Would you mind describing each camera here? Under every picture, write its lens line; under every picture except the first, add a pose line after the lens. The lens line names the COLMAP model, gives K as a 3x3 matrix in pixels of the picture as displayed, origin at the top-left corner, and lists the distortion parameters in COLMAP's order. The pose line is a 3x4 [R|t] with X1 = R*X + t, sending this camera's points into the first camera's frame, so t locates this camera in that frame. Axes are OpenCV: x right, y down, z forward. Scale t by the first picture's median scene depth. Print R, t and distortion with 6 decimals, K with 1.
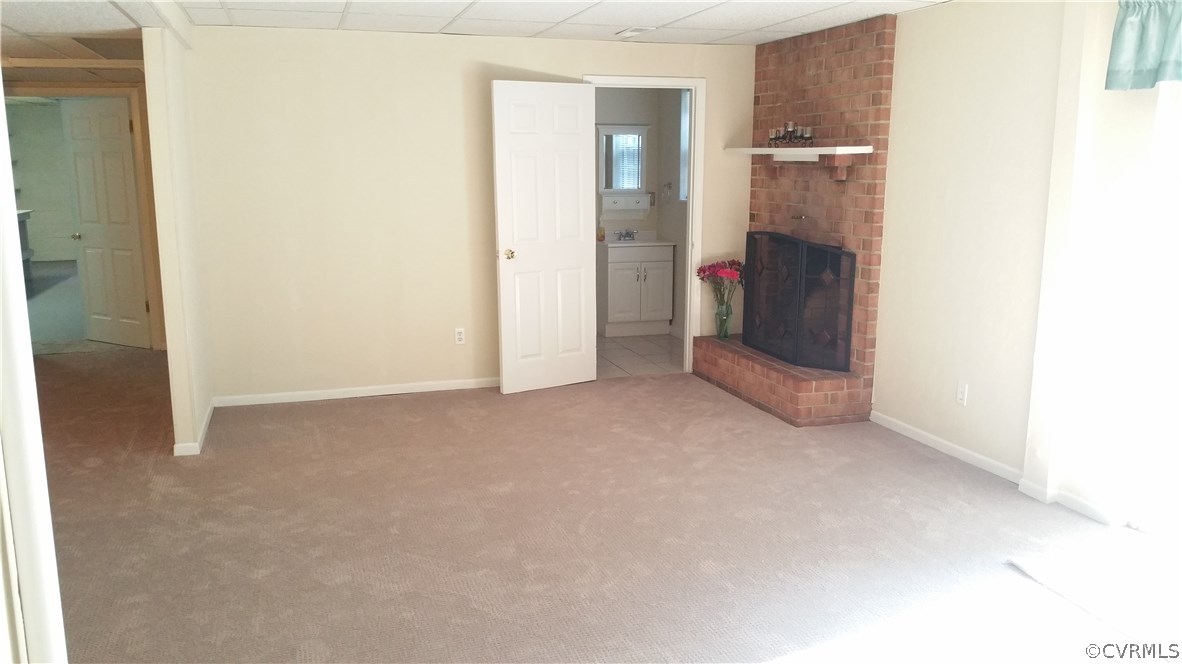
lens RADIAL K [[963.5, 0, 585.5], [0, 963.5, 340.9], [0, 0, 1]] dist [0.138369, -0.269408]
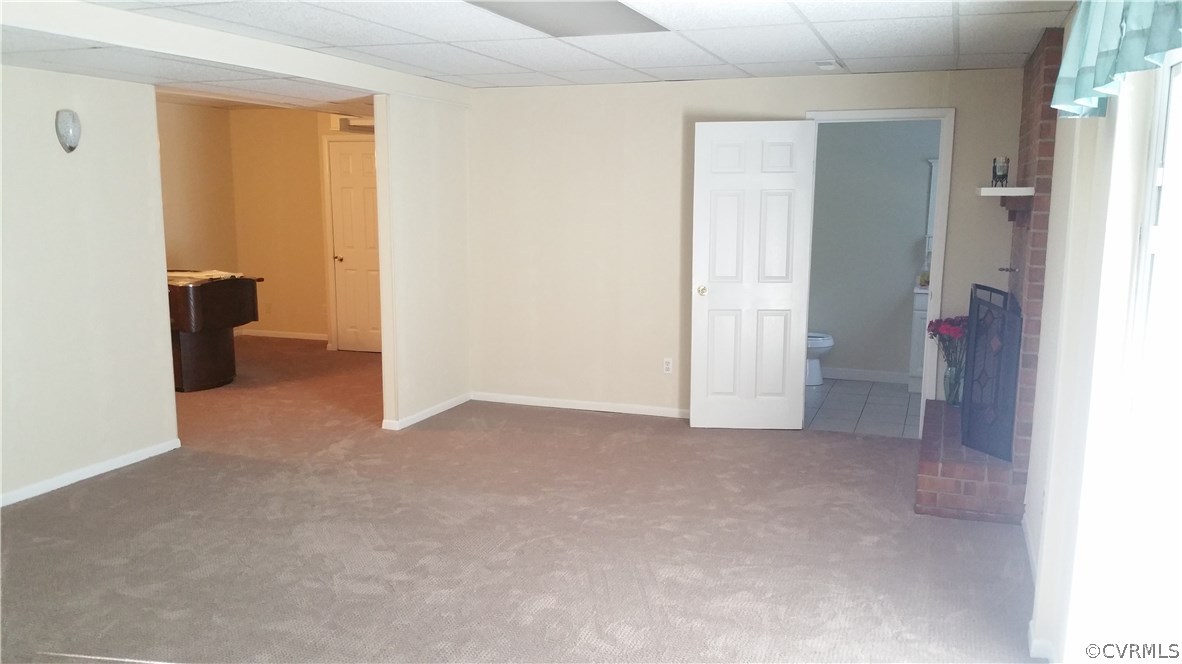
lens RADIAL K [[963.5, 0, 590.9], [0, 963.5, 341.9], [0, 0, 1]] dist [0.138369, -0.269408]
pose [[0.797261, 0.100648, -0.595185, 0.486582], [-0.120024, 0.992746, 0.007101, -0.032529], [0.591582, 0.065775, 0.803557, 0.129916]]
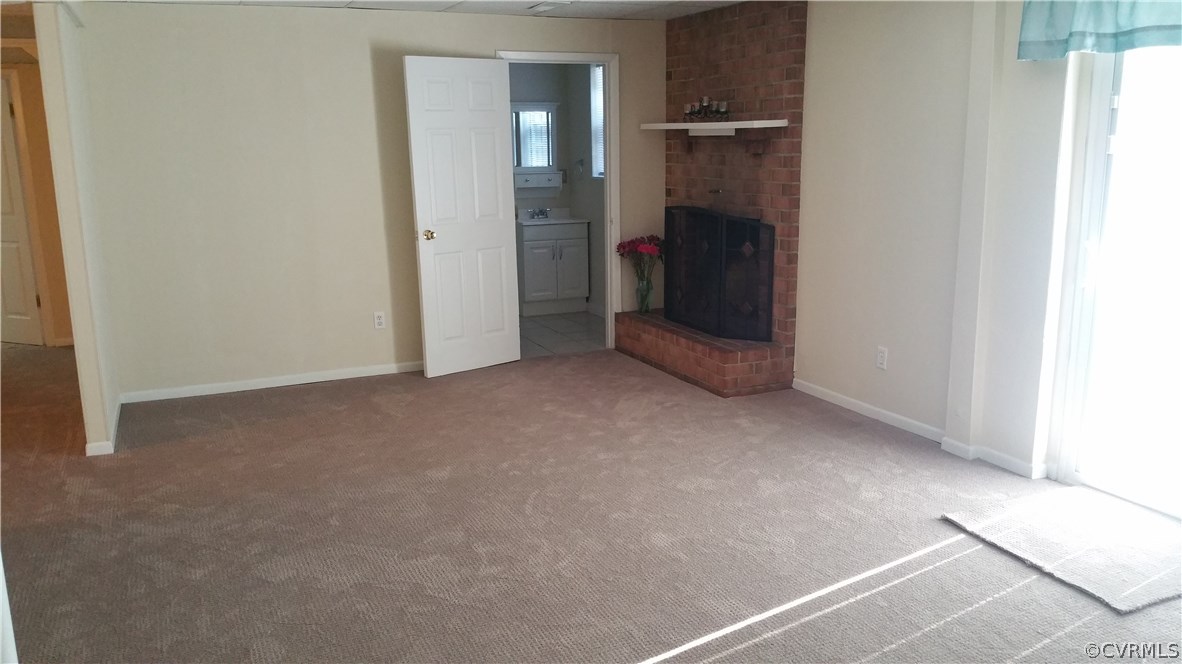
lens RADIAL K [[963.5, 0, 585.0], [0, 963.5, 339.9], [0, 0, 1]] dist [0.138369, -0.269408]
pose [[0.993825, -0.037073, 0.104579, -0.031228], [0.034951, 0.999146, 0.022048, 0.000583], [-0.105307, -0.018256, 0.994272, 0.006441]]
